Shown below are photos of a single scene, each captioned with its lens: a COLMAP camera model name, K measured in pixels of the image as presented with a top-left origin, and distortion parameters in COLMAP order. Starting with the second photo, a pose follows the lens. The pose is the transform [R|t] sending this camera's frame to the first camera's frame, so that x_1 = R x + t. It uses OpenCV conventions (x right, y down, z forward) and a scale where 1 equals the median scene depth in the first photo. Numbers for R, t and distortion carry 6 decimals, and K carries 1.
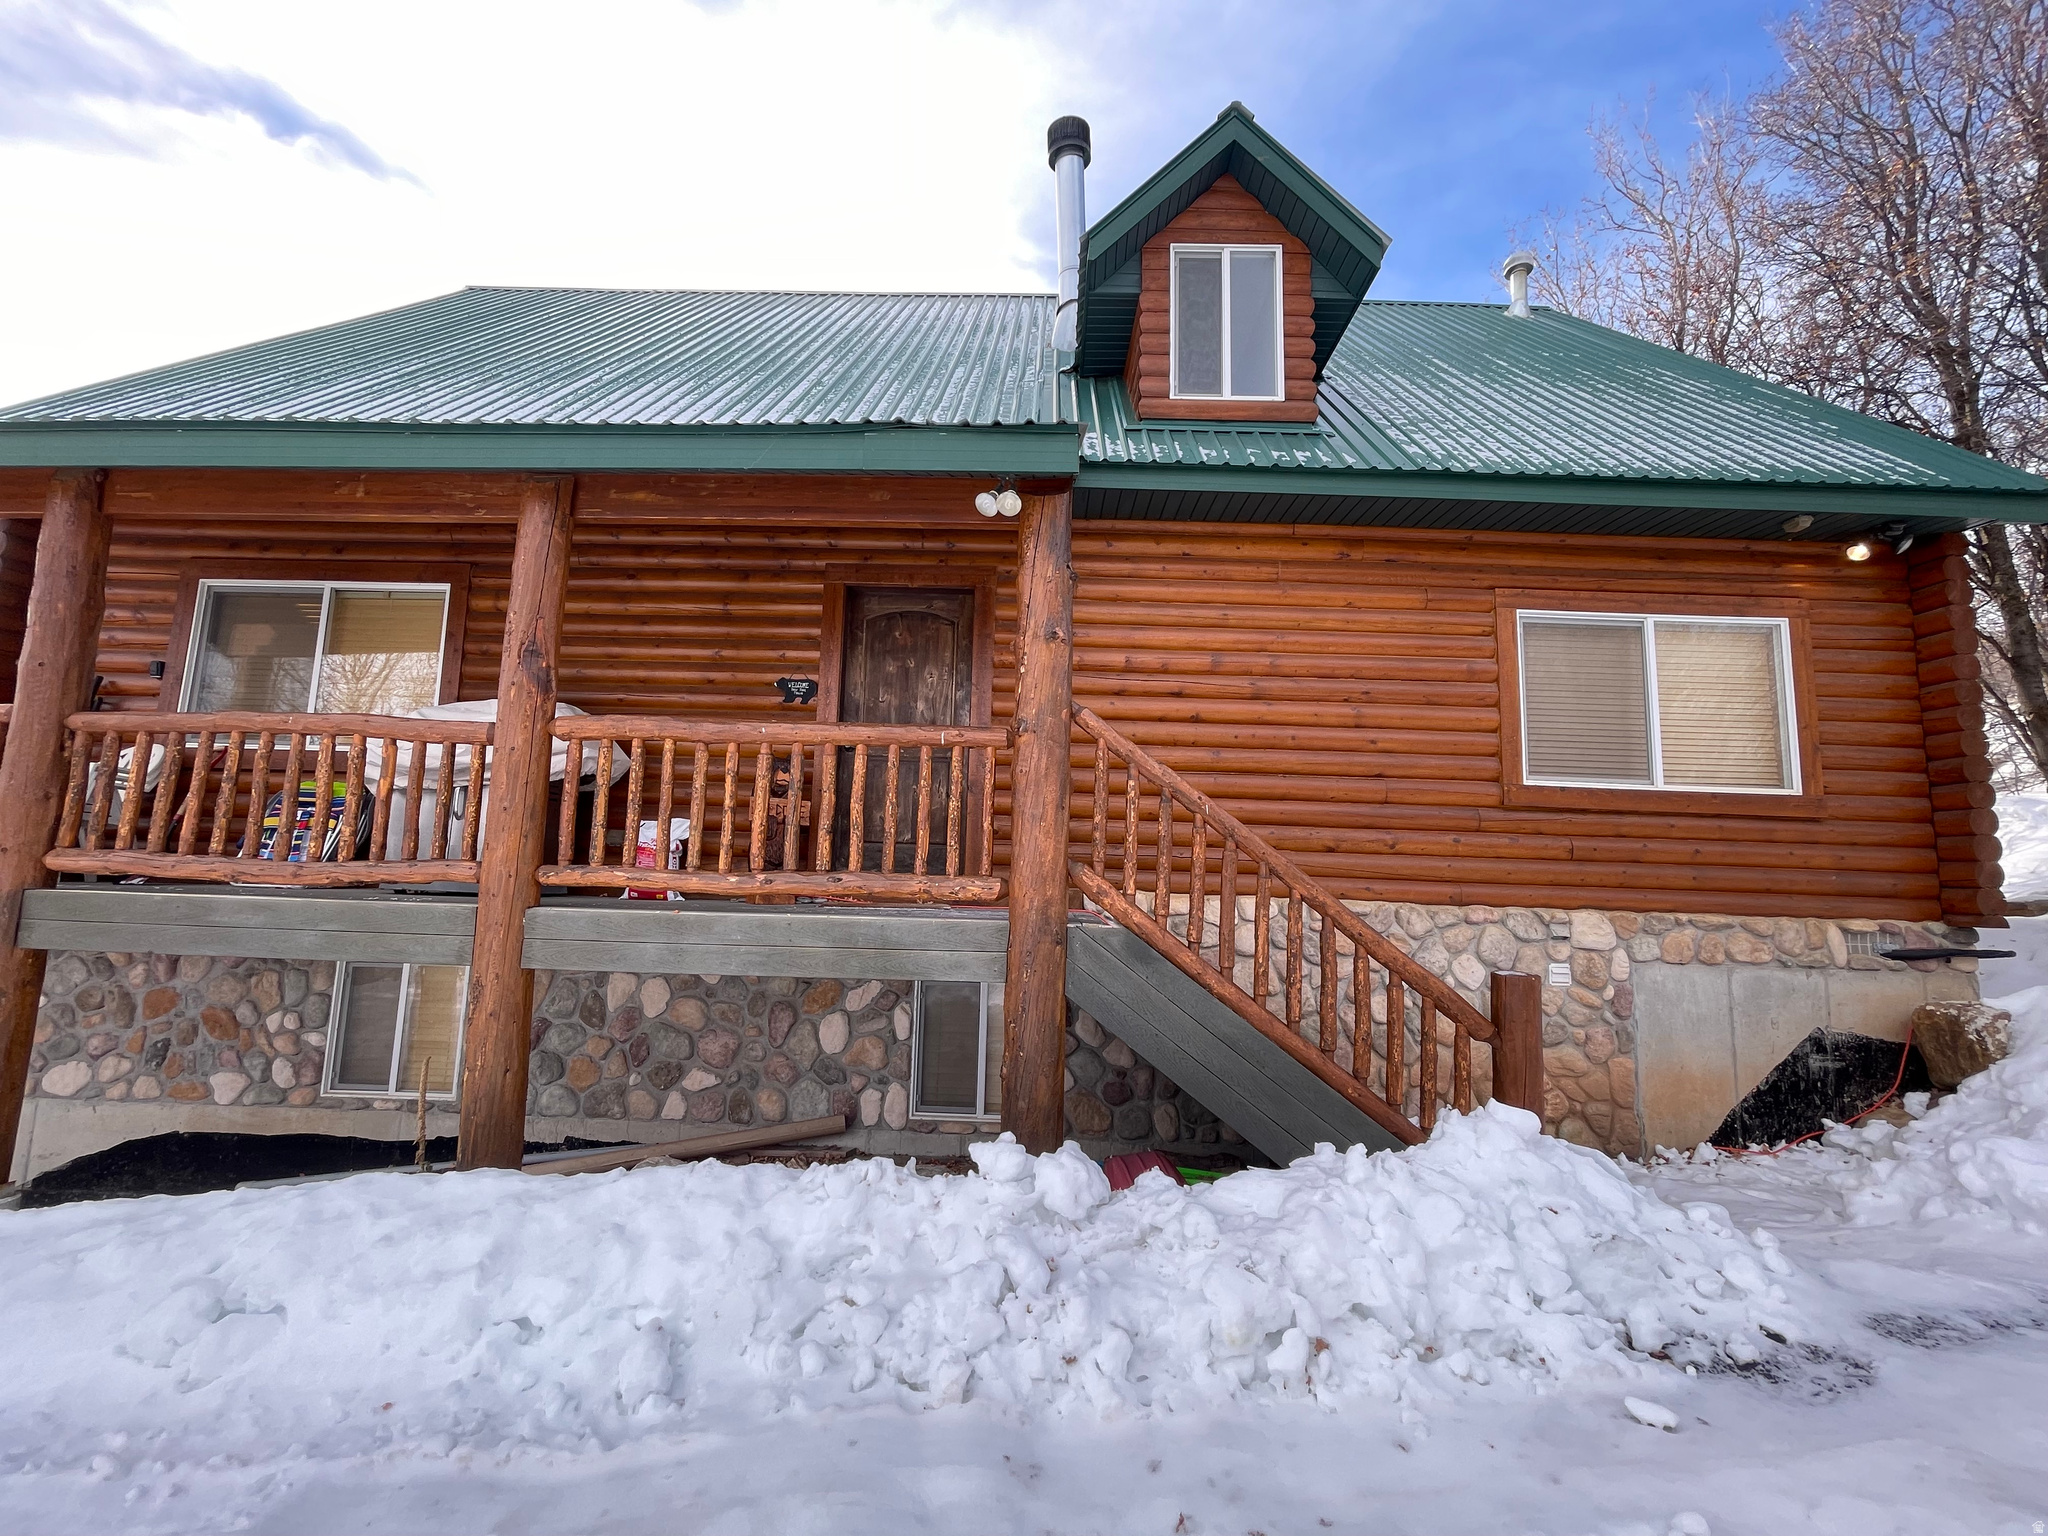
lens RADIAL K [[827.3, 0, 1018.9], [0, 827.3, 778.6], [0, 0, 1]] dist [-0.001309, 0.000931]
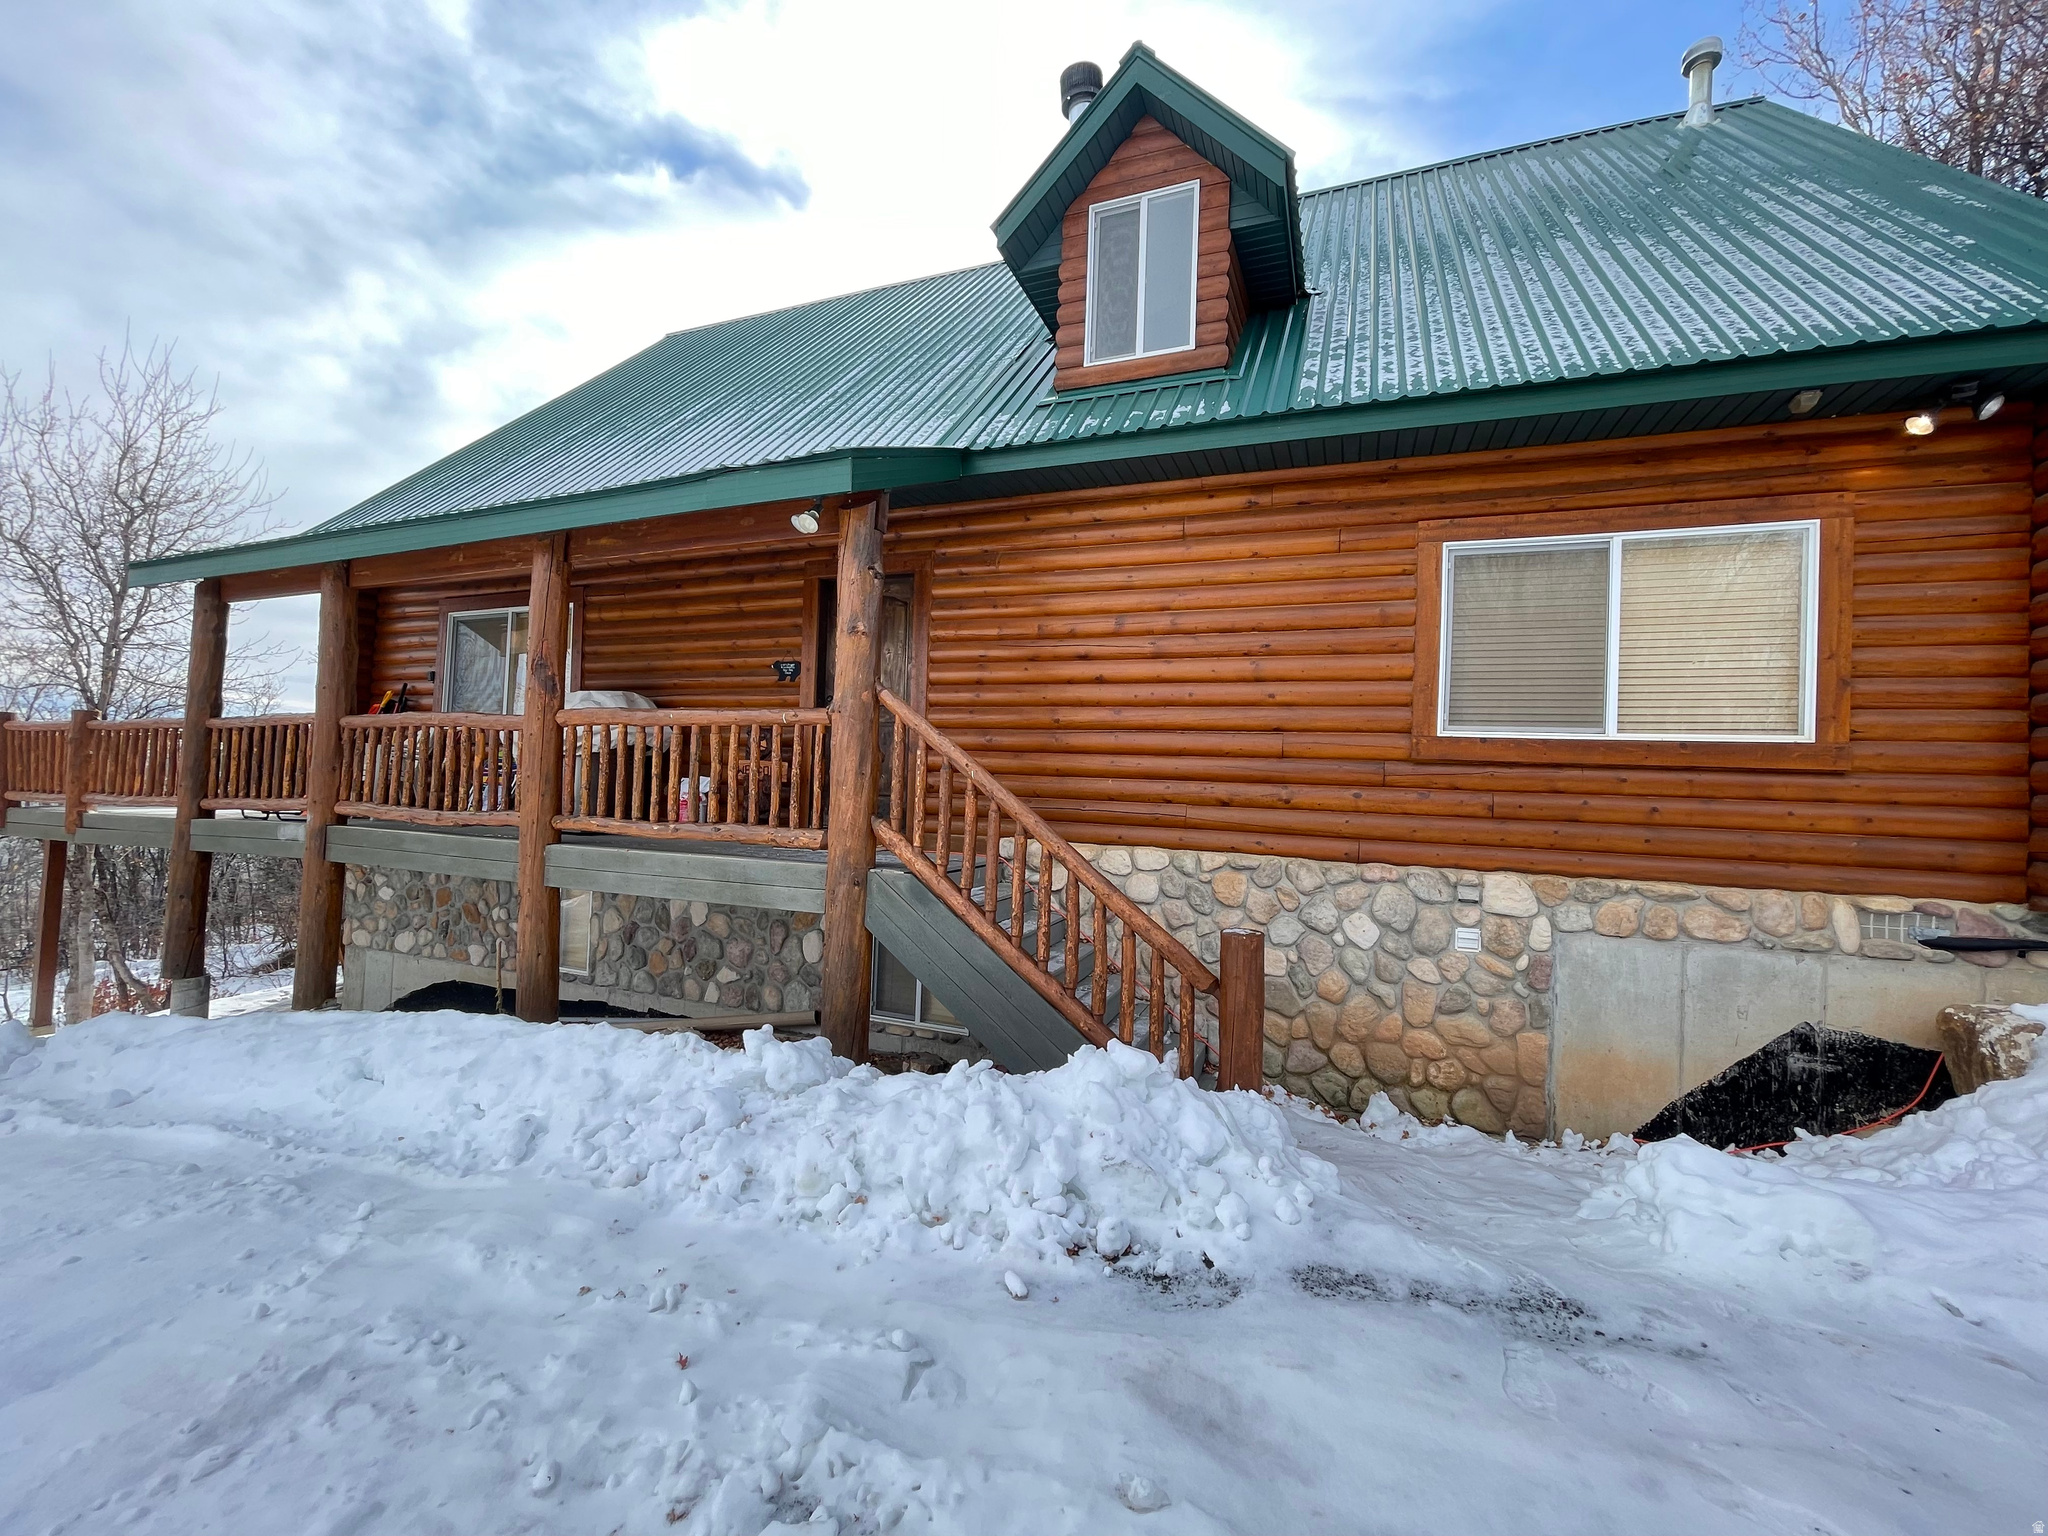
lens RADIAL K [[827.3, 0, 1018.9], [0, 827.3, 778.6], [0, 0, 1]] dist [-0.001309, 0.000931]
pose [[0.935730, -0.002515, -0.352708, 0.507155], [0.031542, 0.996565, 0.076576, -0.031819], [0.351304, -0.082780, 0.932595, -0.034709]]
